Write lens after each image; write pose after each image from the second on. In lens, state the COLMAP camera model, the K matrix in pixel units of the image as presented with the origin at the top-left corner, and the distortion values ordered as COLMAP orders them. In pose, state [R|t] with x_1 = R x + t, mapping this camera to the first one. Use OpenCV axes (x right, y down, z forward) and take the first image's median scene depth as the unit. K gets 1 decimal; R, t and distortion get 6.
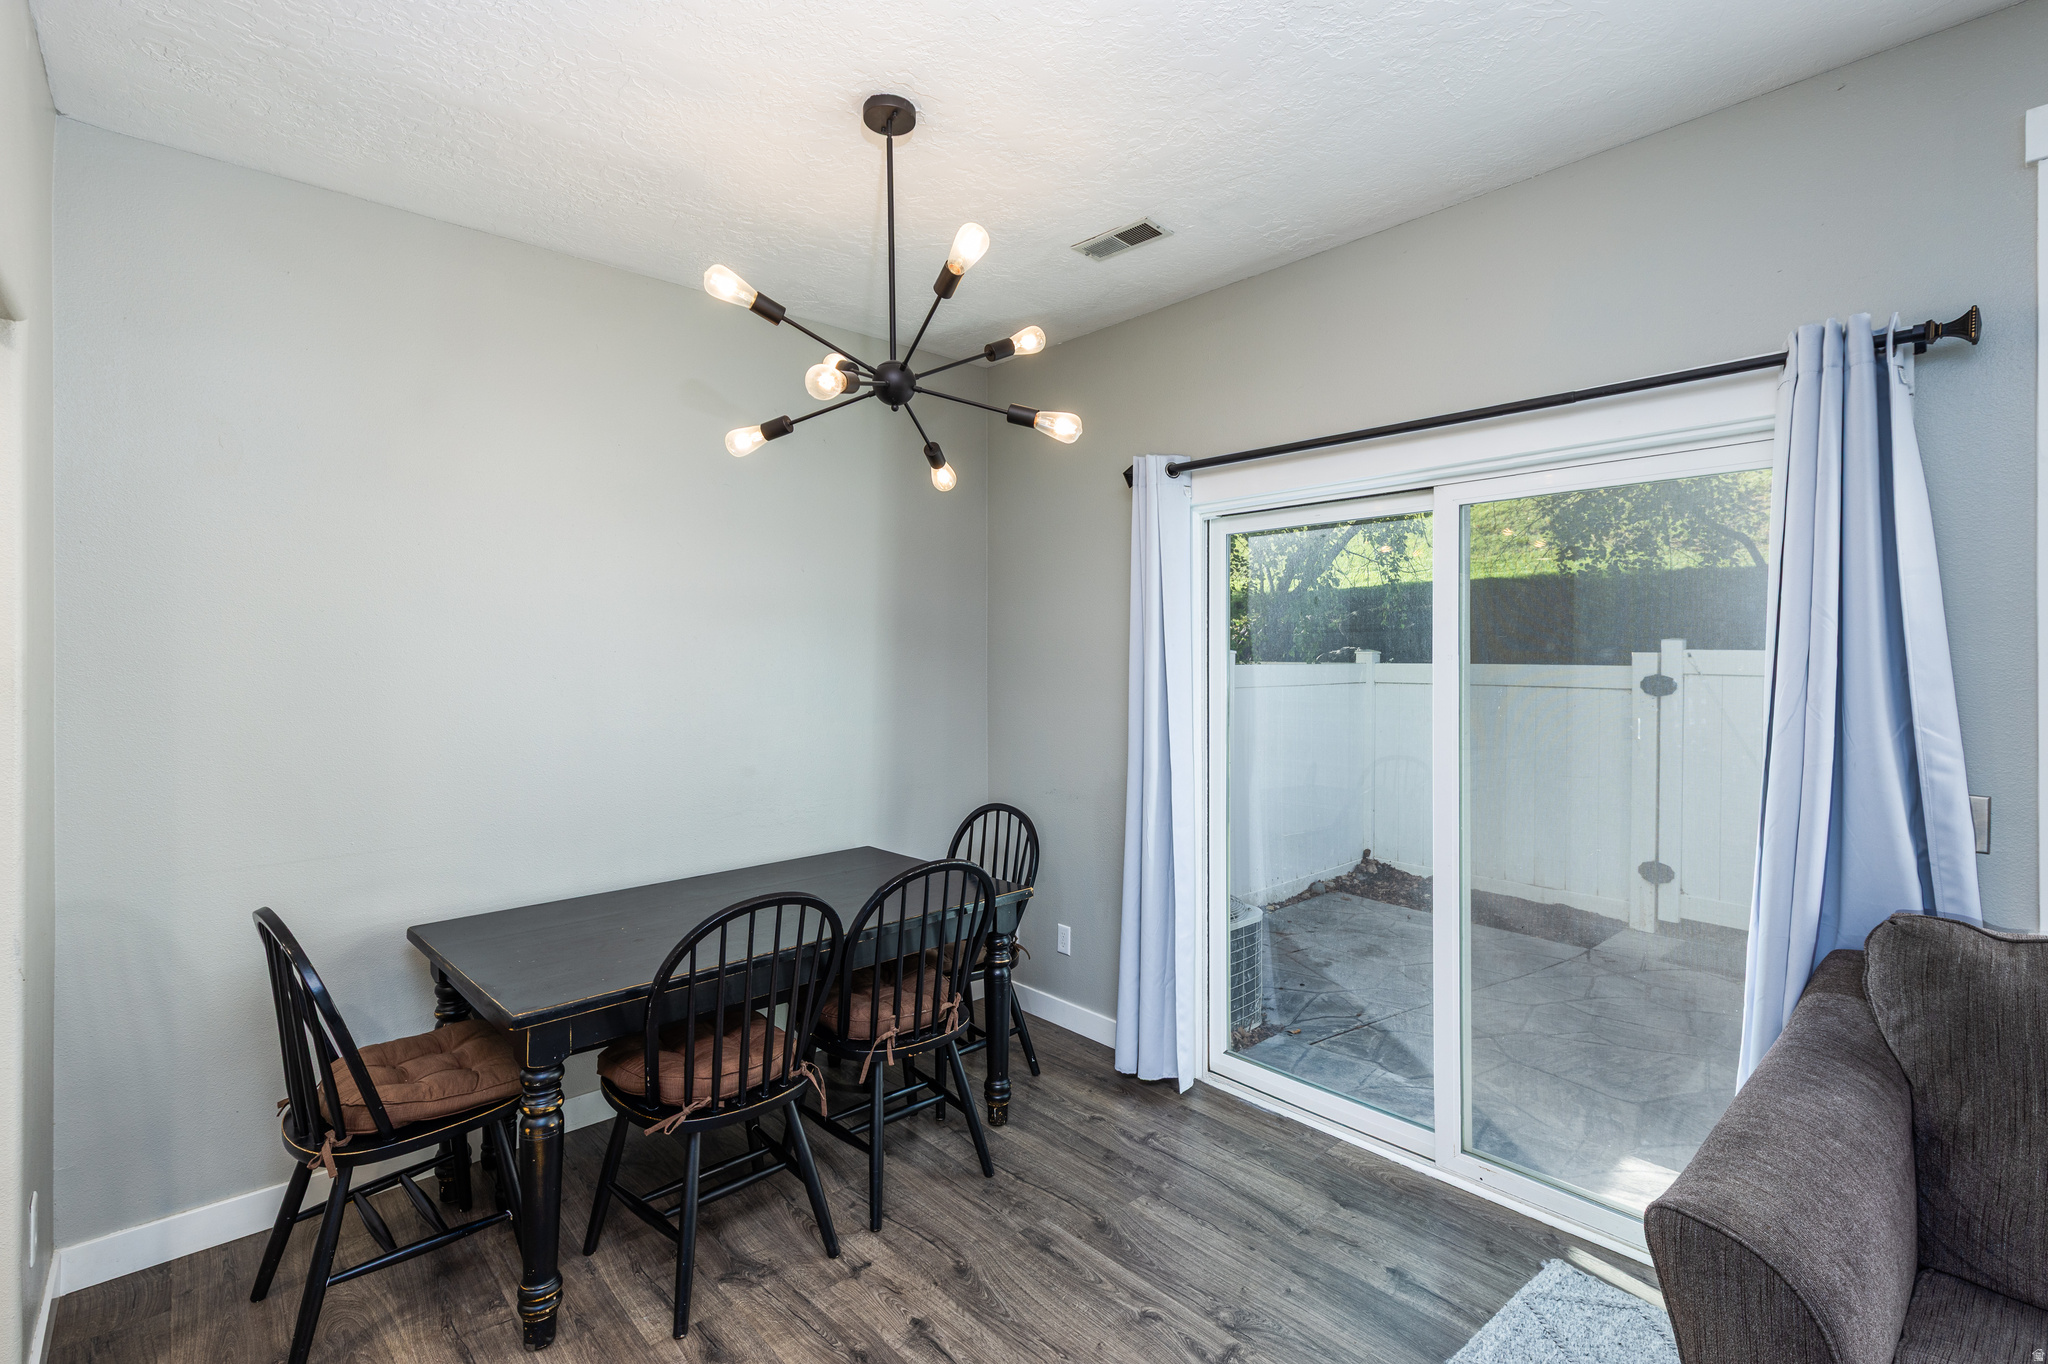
lens RADIAL K [[946.2, 0, 1034.9], [0, 946.2, 663.4], [0, 0, 1]] dist [0.011403, 0.000085]
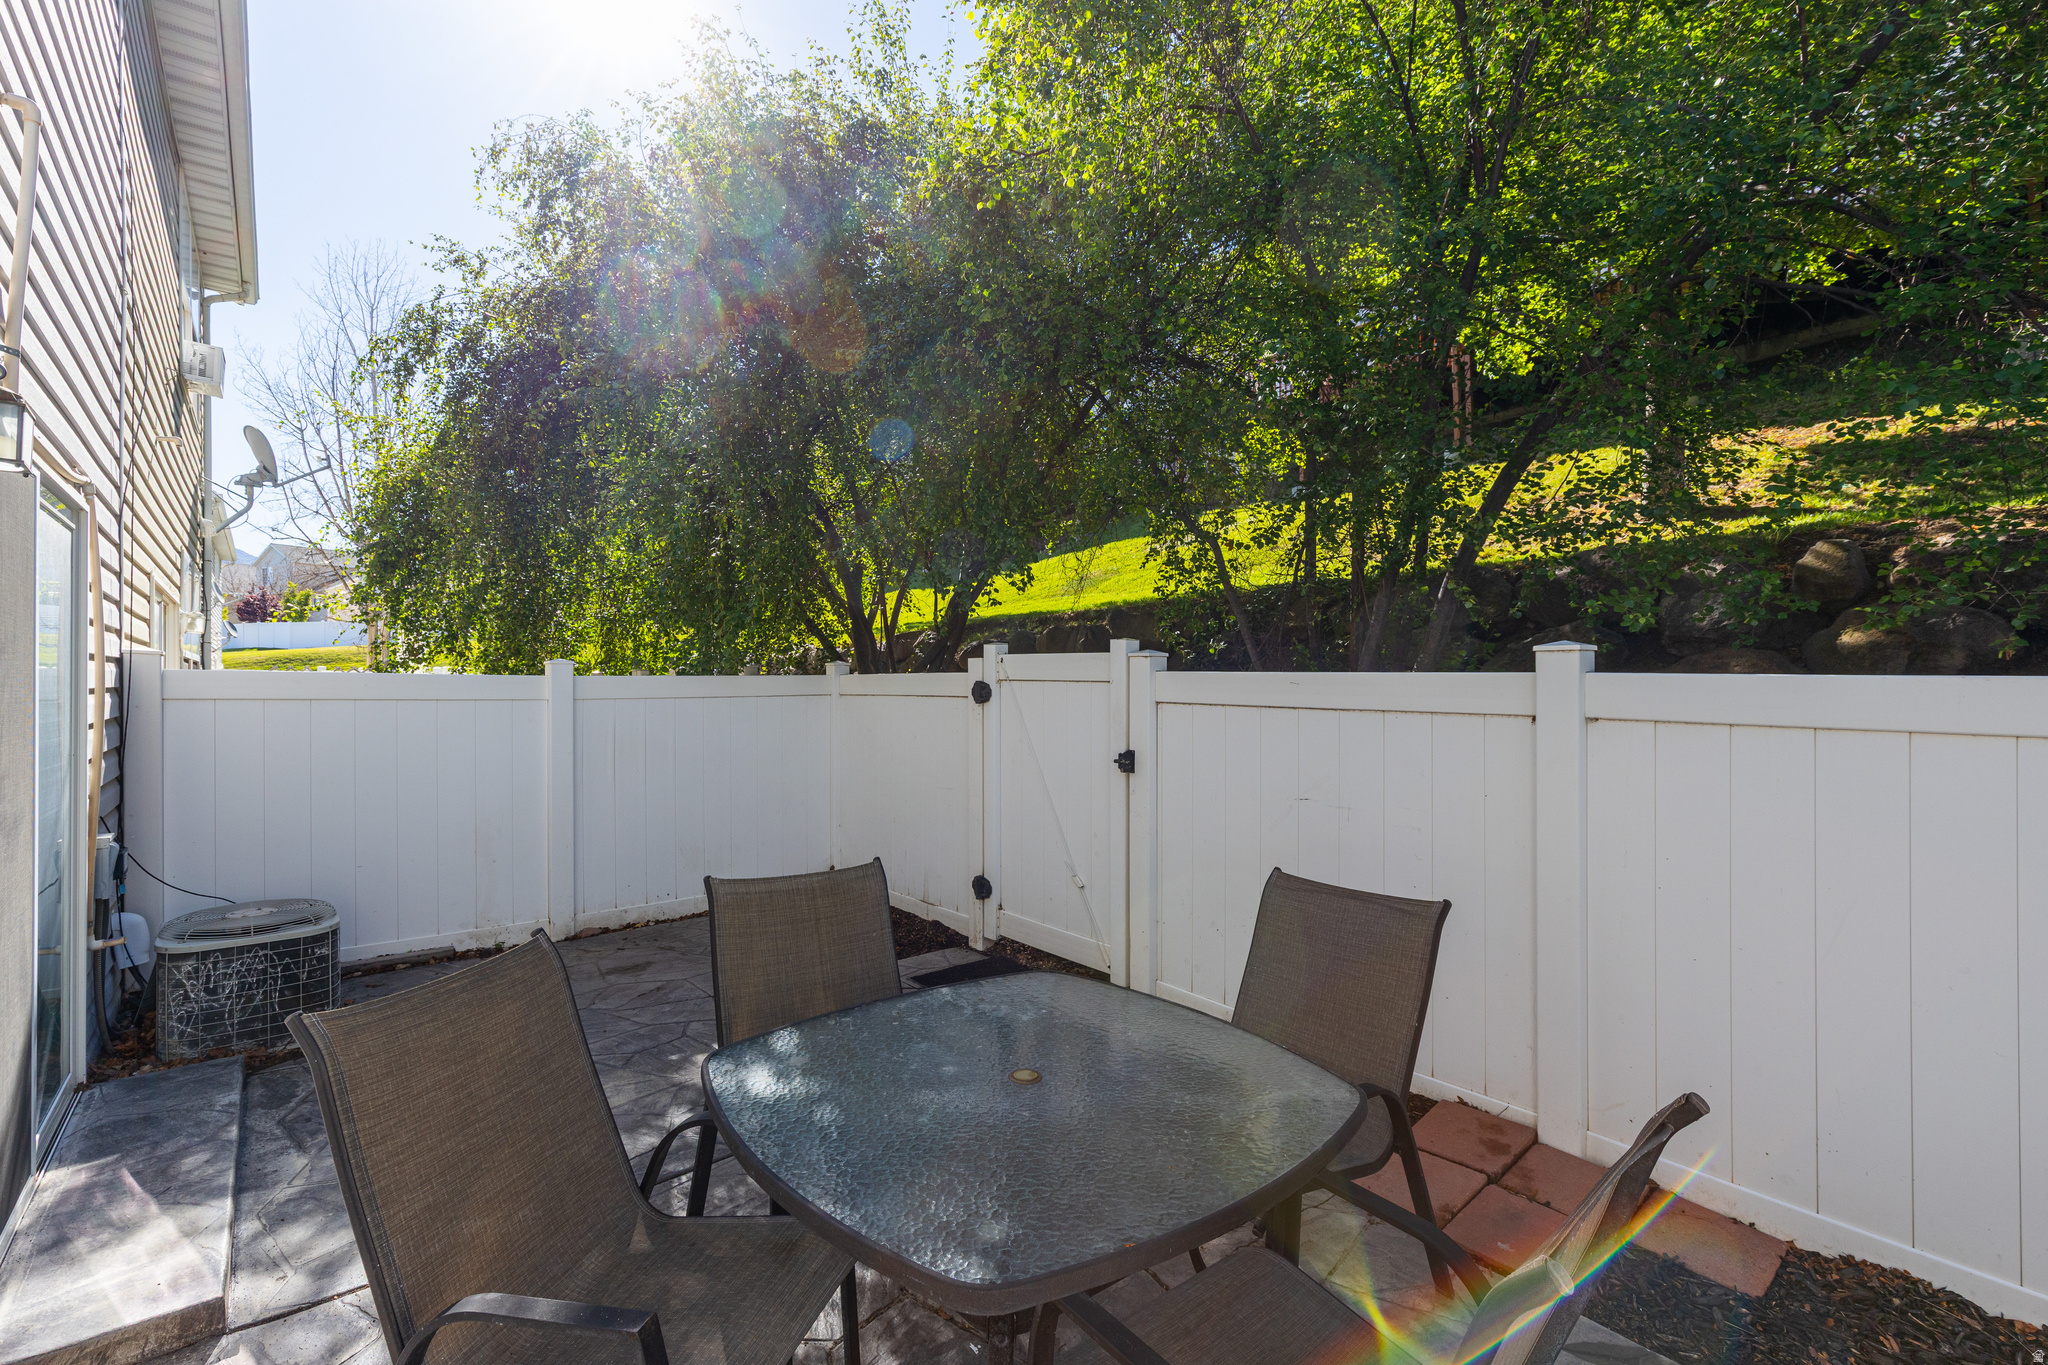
lens RADIAL K [[951.1, 0, 1027.7], [0, 951.1, 679.7], [0, 0, 1]] dist [0.001587, 0.000022]
pose [[0.997482, -0.013398, -0.069641, 1.549883], [0.012746, 0.999871, -0.009797, 0.041863], [0.069763, 0.008885, 0.997524, 0.097989]]
